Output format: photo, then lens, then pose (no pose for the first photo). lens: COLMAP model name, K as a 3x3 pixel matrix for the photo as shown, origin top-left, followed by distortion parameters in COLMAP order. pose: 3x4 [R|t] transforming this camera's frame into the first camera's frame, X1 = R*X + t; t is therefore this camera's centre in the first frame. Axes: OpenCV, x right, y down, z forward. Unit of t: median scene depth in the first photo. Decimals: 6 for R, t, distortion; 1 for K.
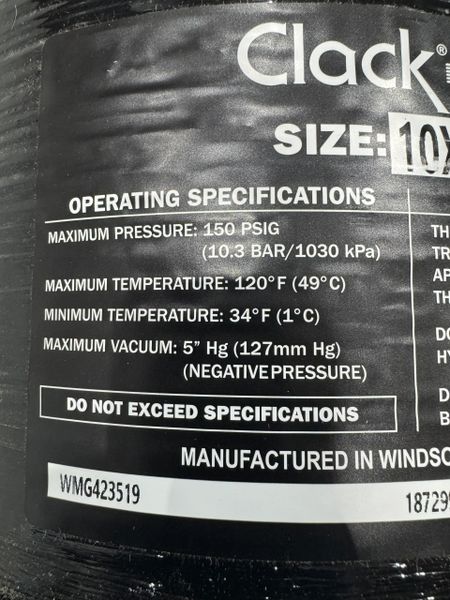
lens RADIAL K [[418.0, 0, 227.4], [0, 418.0, 276.6], [0, 0, 1]] dist [-0.001356, -0.001299]
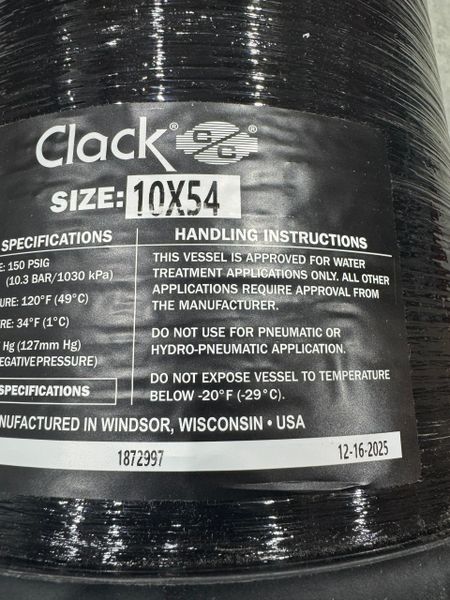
lens RADIAL K [[418.0, 0, 227.4], [0, 418.0, 276.6], [0, 0, 1]] dist [-0.001356, -0.001299]
pose [[0.973711, -0.055733, -0.220863, 1.059167], [0.034022, 0.994313, -0.100914, 0.102988], [0.225232, 0.090746, 0.970070, -0.274311]]
